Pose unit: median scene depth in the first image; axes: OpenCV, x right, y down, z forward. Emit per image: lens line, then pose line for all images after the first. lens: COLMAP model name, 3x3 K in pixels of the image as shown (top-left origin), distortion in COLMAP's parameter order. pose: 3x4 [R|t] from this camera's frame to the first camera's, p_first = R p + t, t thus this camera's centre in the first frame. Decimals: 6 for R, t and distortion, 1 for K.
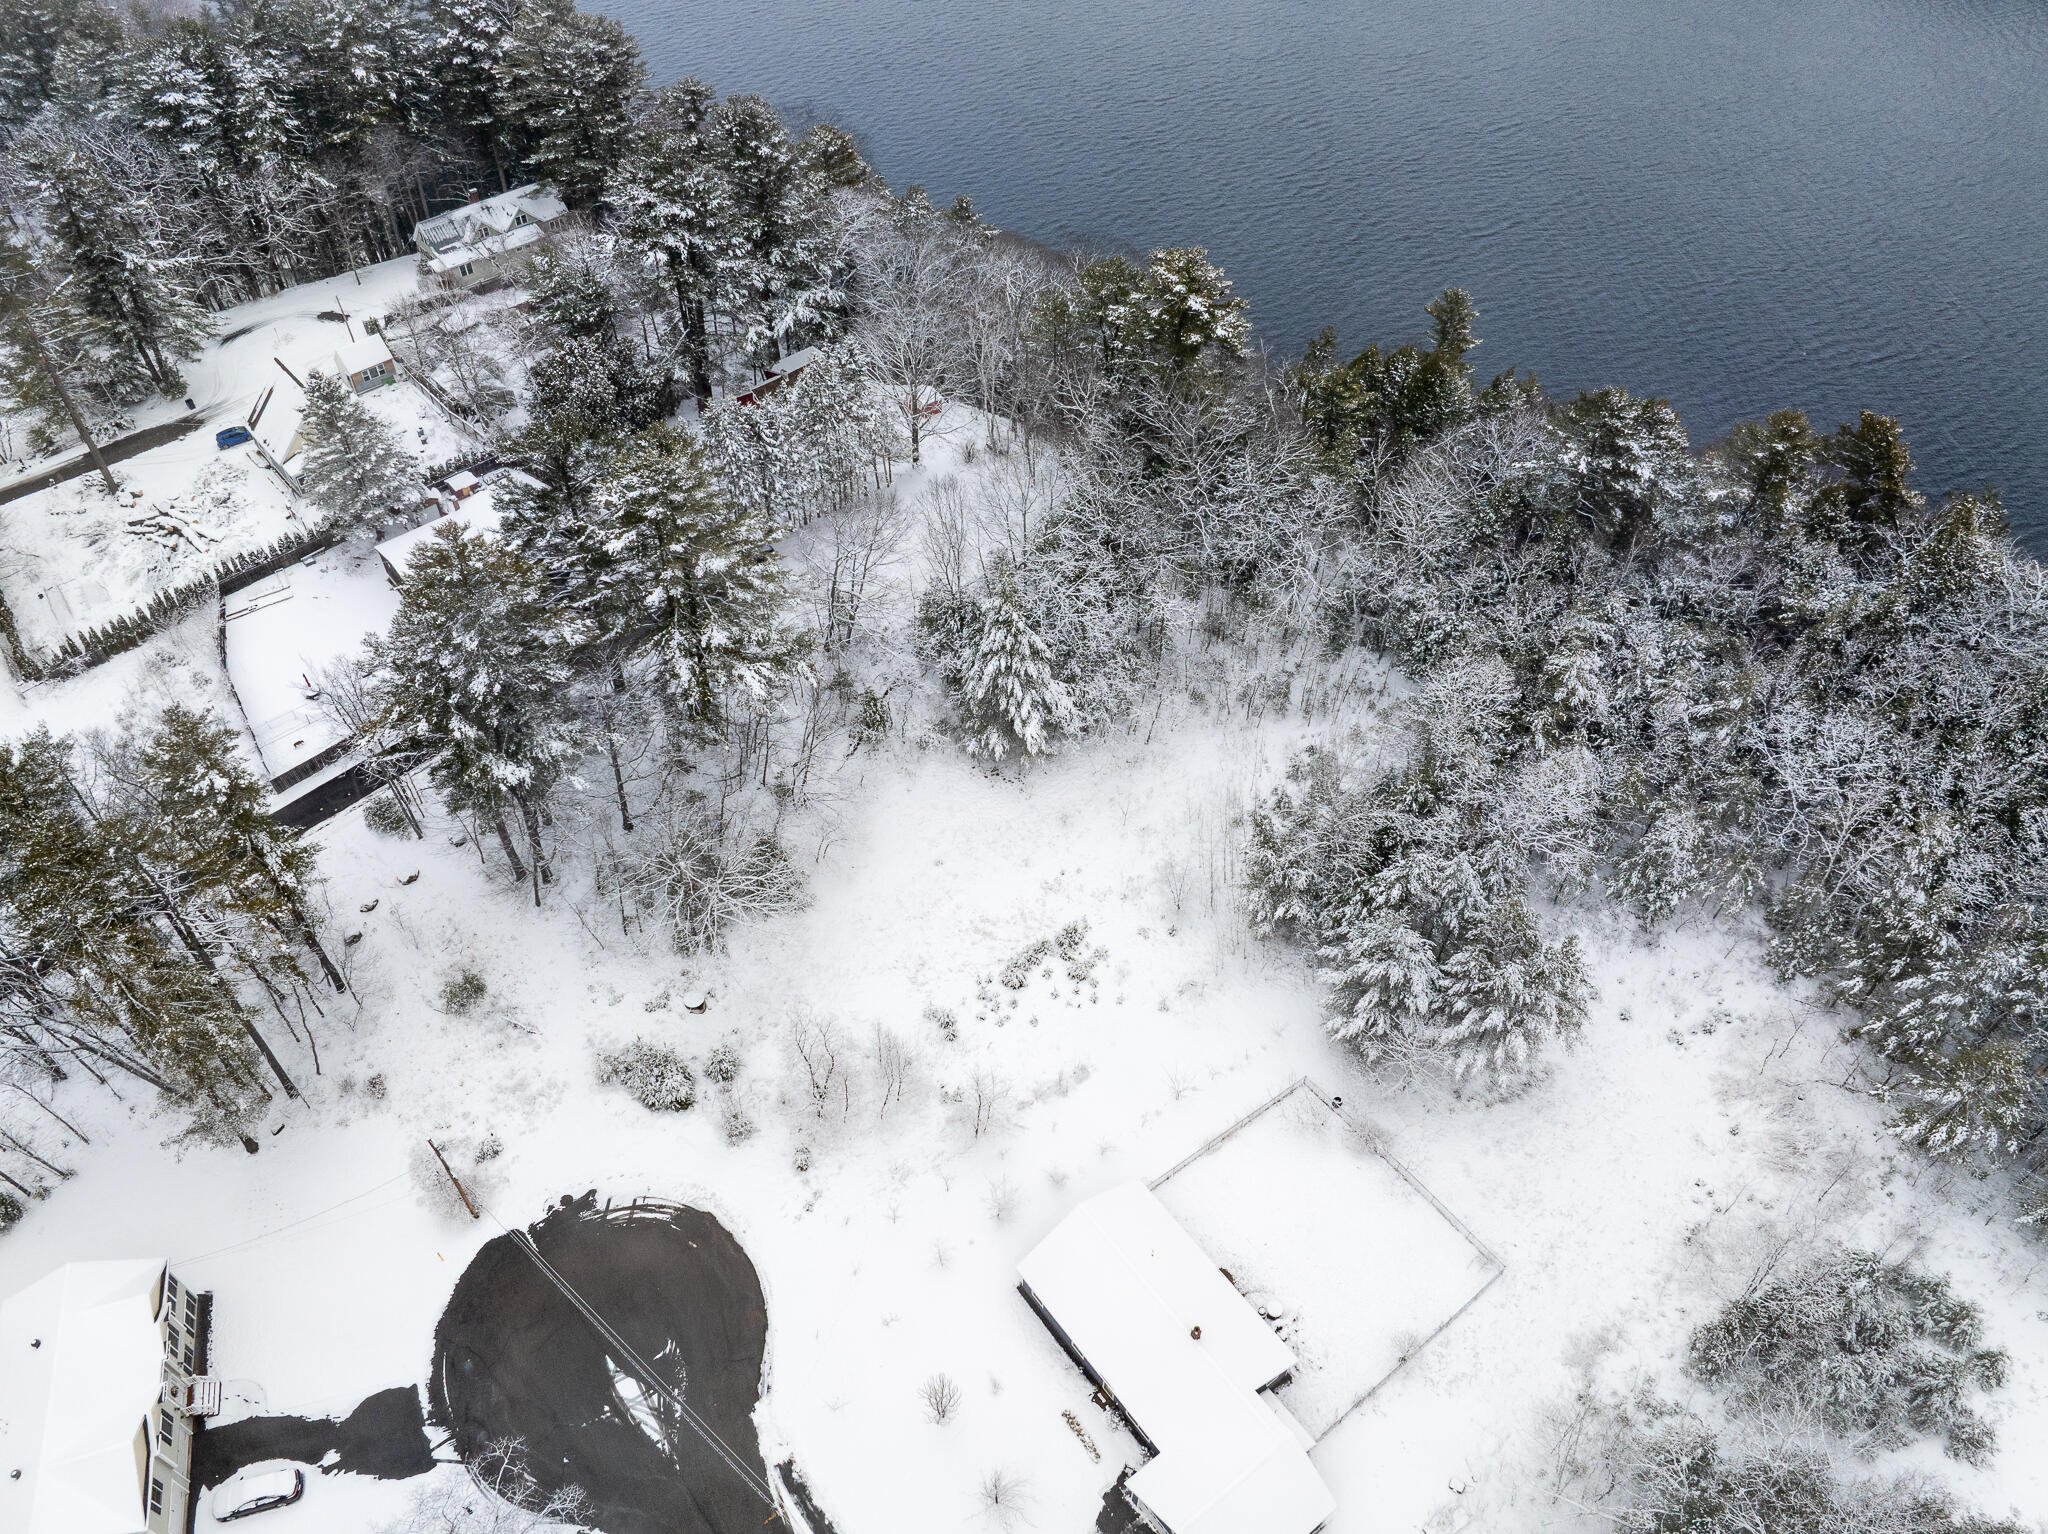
lens RADIAL K [[1438.9, 0, 1024.0], [0, 1438.9, 767.0], [0, 0, 1]] dist [-0.066951, 0.035805]
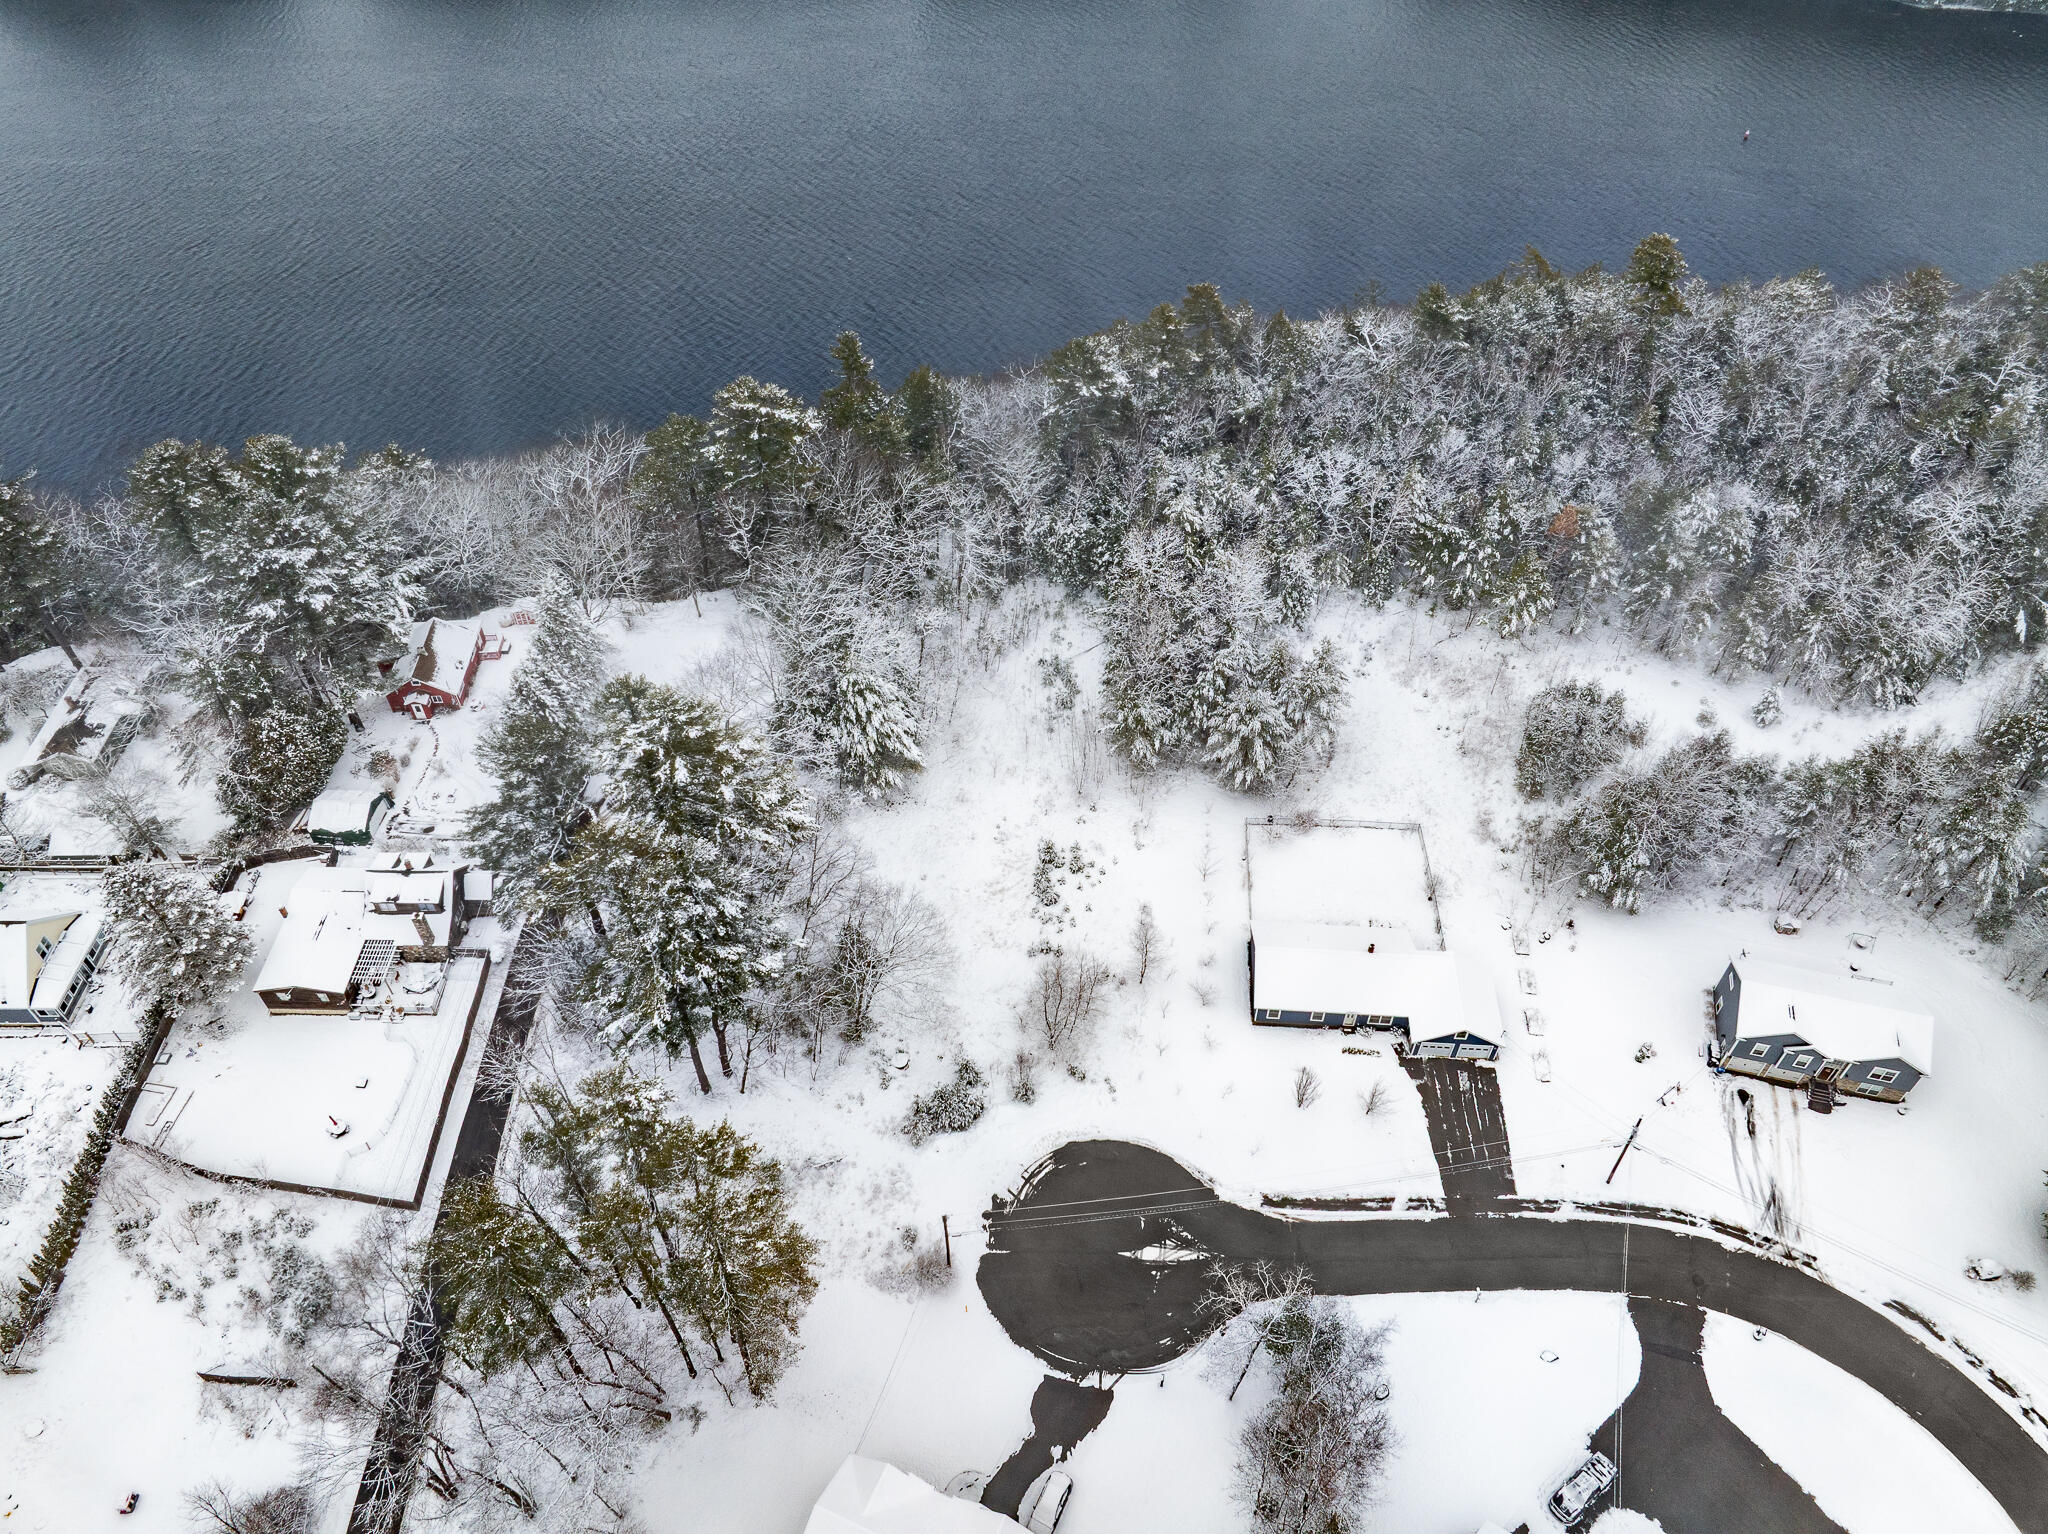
lens RADIAL K [[1418.8, 0, 1024.0], [0, 1418.8, 767.0], [0, 0, 1]] dist [-0.039652, 0.003666]
pose [[0.661388, -0.543120, 0.517288, -0.727484], [0.552249, 0.819307, 0.154133, -0.191216], [-0.507531, 0.183730, 0.841817, -0.134444]]
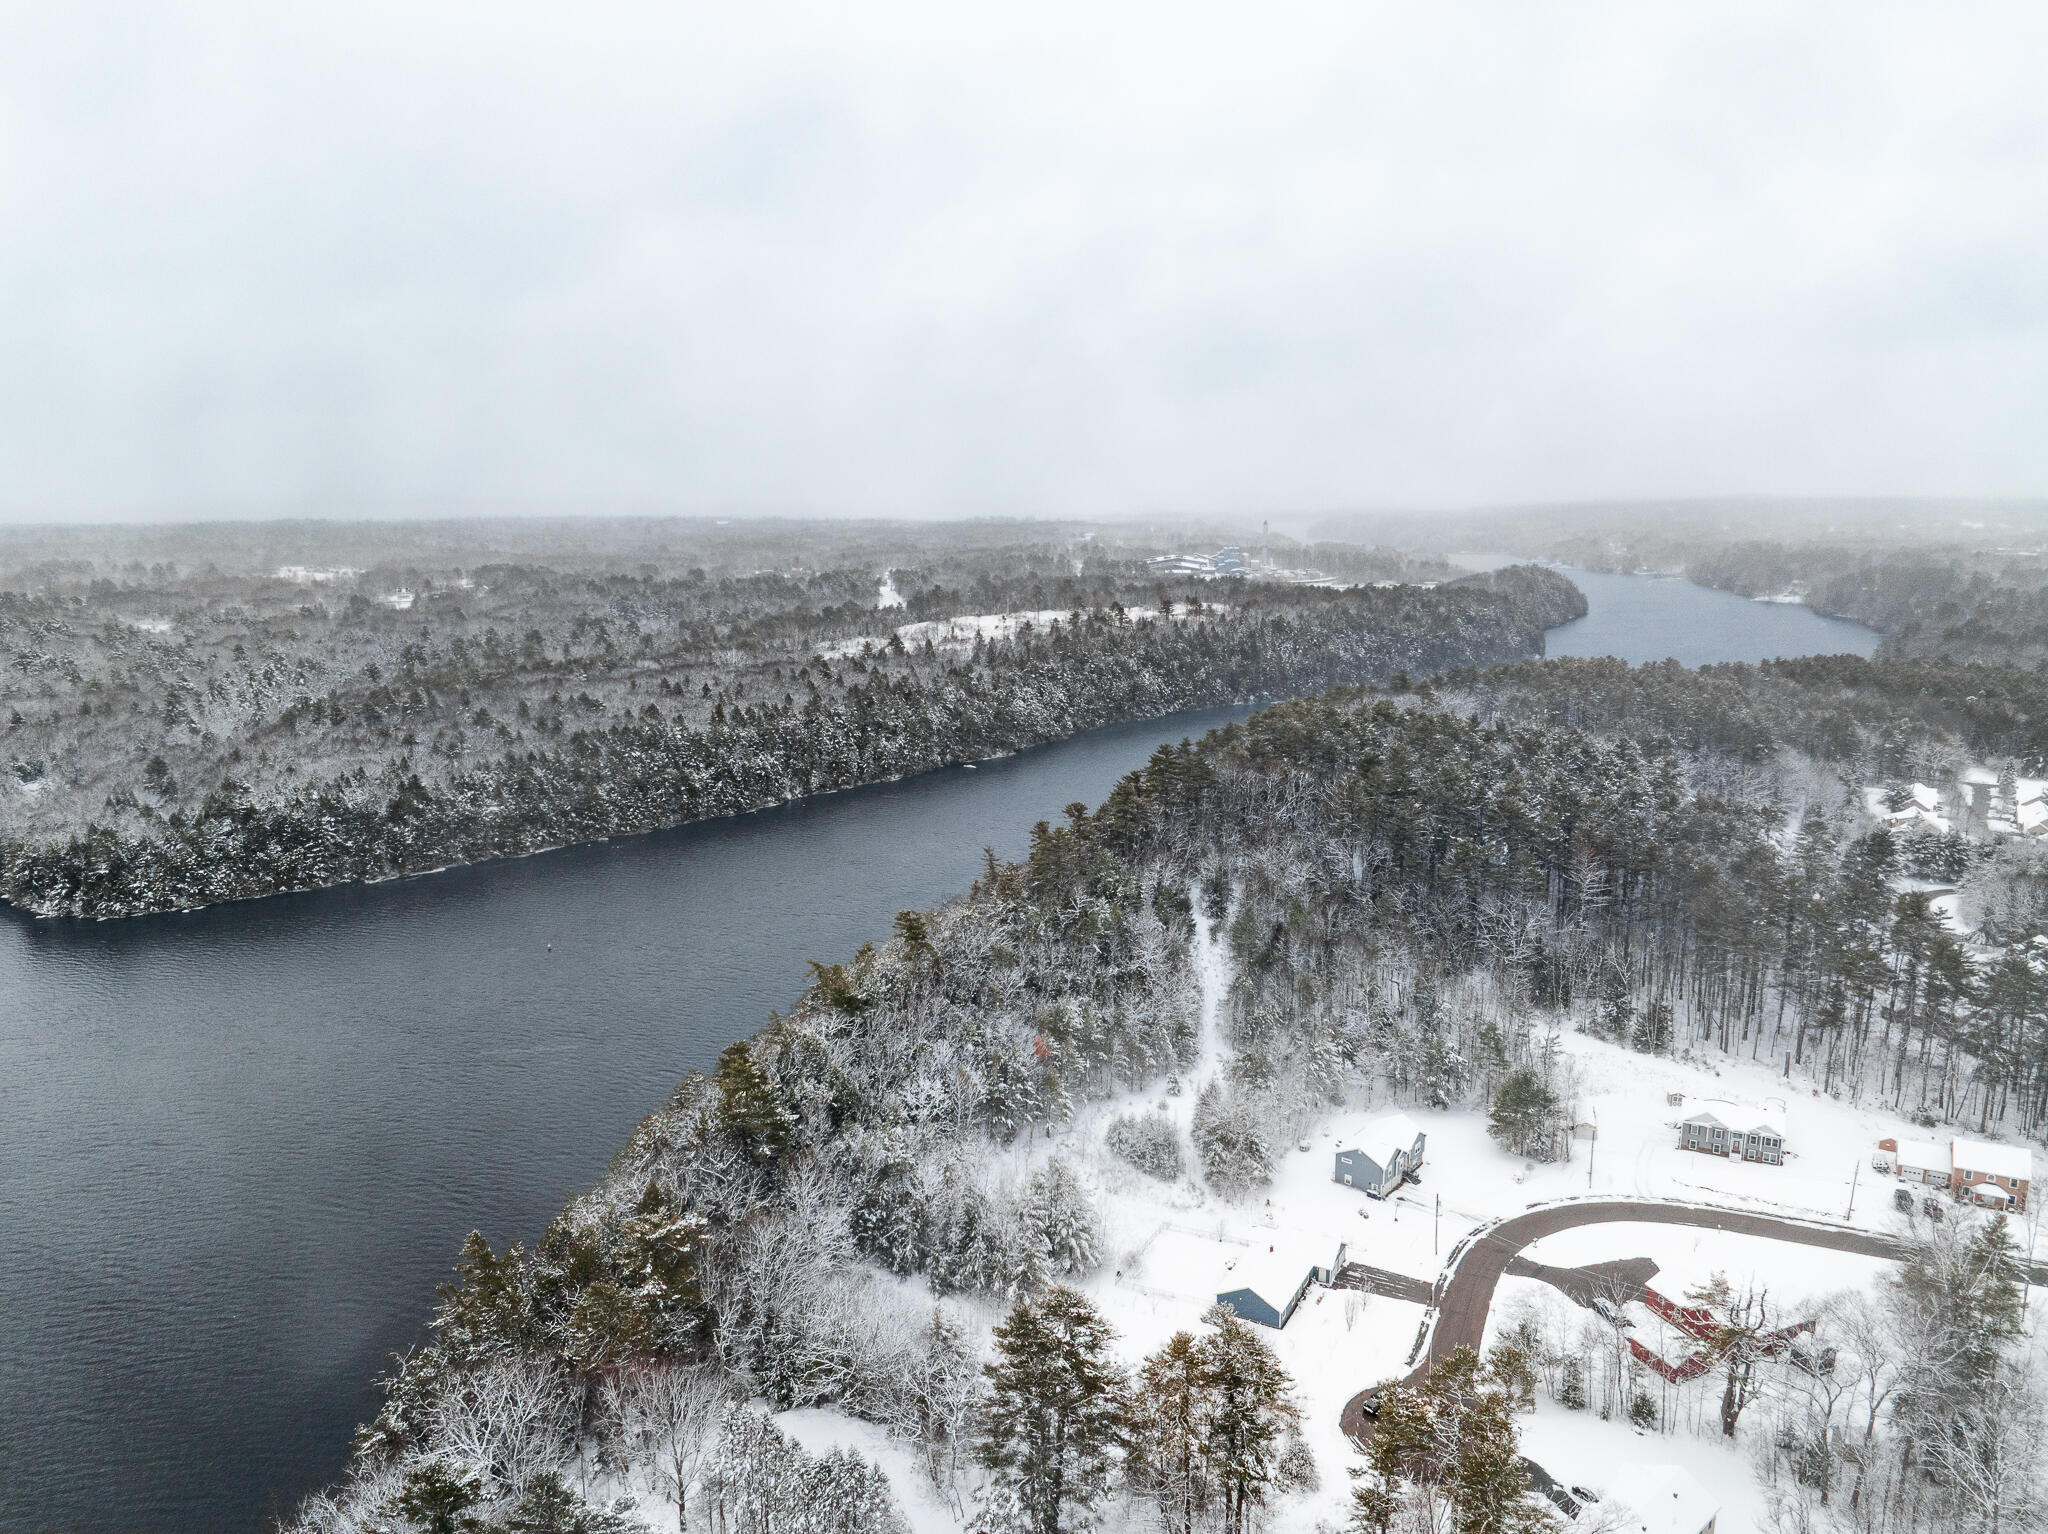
lens RADIAL K [[1438.9, 0, 1024.0], [0, 1438.9, 767.0], [0, 0, 1]] dist [-0.066951, 0.035805]
pose [[-0.399606, -0.183214, 0.898191, -1.556778], [0.670859, 0.609288, 0.422749, -1.268603], [-0.624711, 0.771492, -0.120564, 0.810271]]
